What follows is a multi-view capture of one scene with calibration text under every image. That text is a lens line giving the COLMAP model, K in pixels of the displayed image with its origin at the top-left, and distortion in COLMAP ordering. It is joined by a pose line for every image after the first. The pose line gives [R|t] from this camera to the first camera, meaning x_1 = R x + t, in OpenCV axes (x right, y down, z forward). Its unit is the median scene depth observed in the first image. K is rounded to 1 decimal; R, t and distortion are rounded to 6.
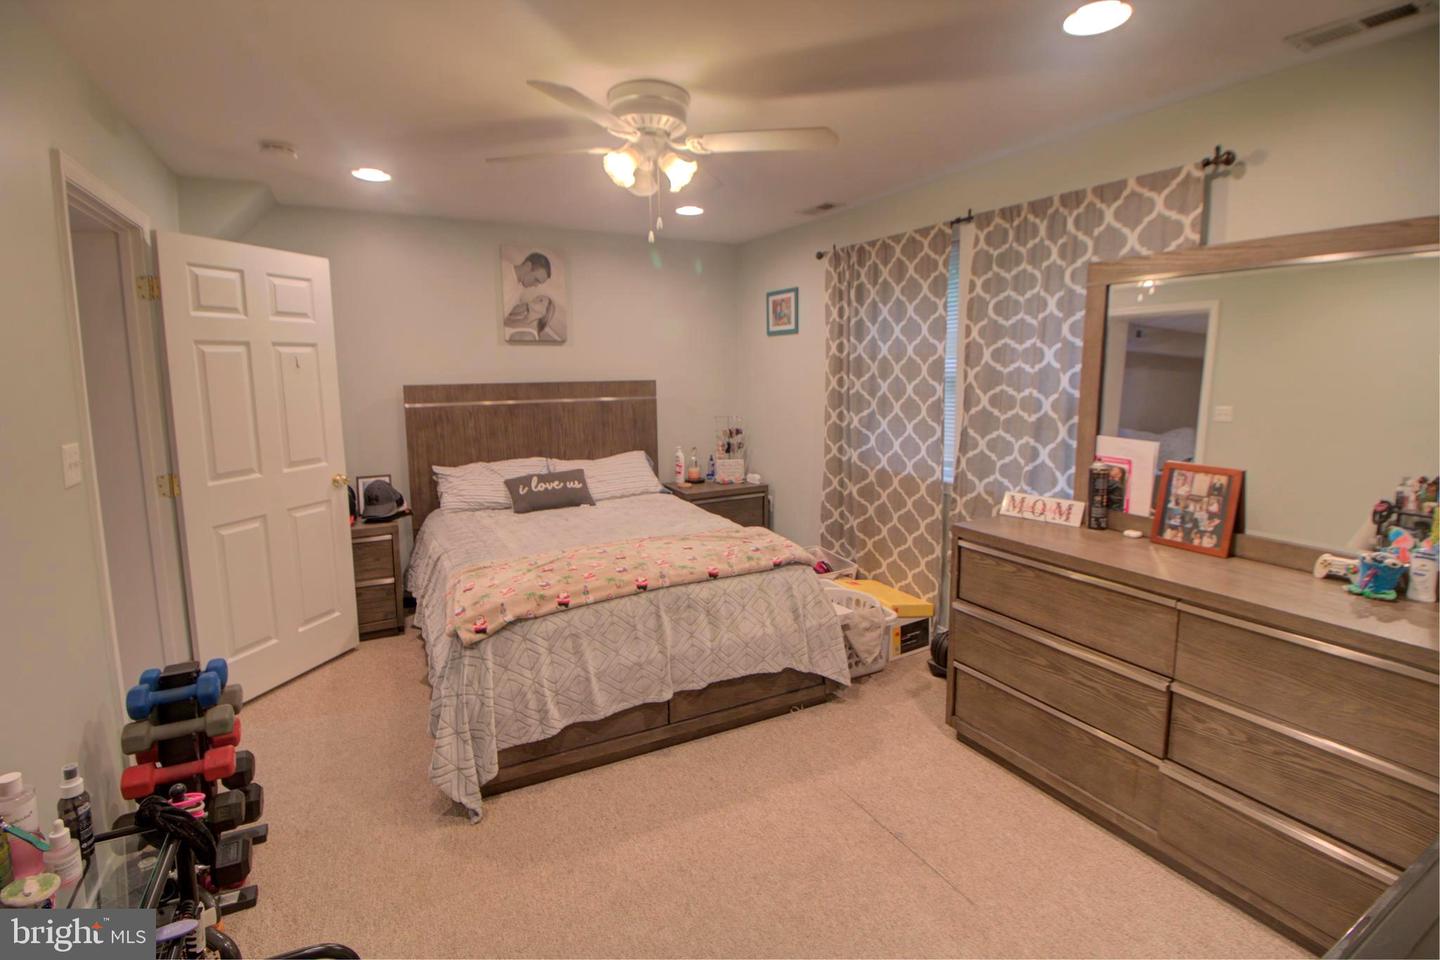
lens RADIAL K [[662.6, 0, 722.4], [0, 662.6, 442.2], [0, 0, 1]] dist [-0.016312, -0.000075]
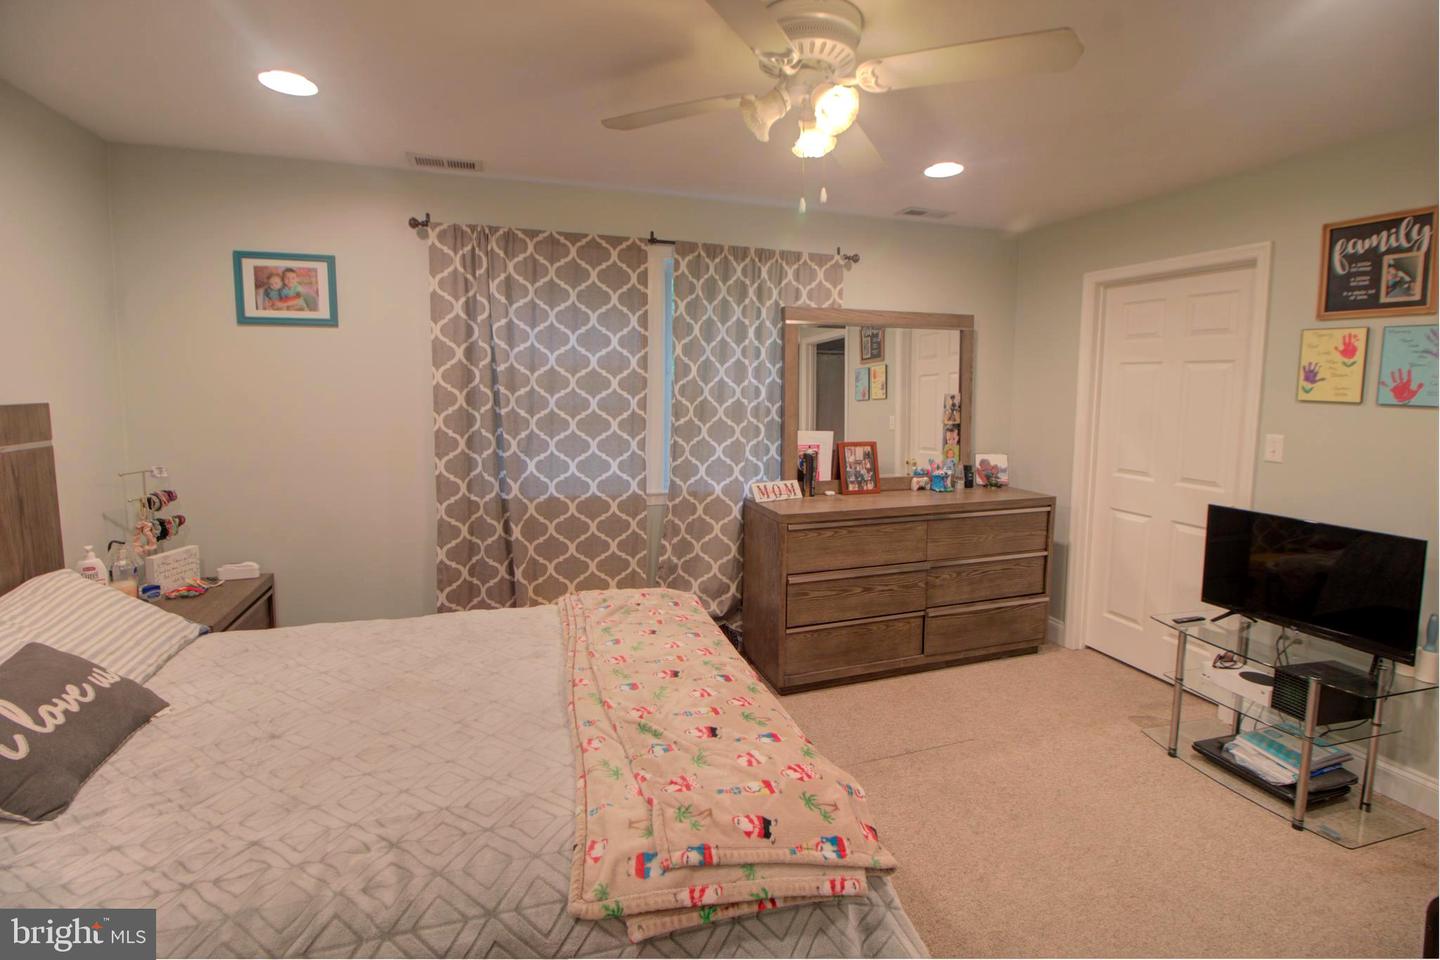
lens RADIAL K [[662.6, 0, 722.4], [0, 662.6, 442.2], [0, 0, 1]] dist [-0.016312, -0.000075]
pose [[0.156676, -0.078528, 0.984523, -0.631663], [0.104639, 0.992543, 0.062516, -0.067897], [-0.982091, 0.093225, 0.163725, 0.698033]]
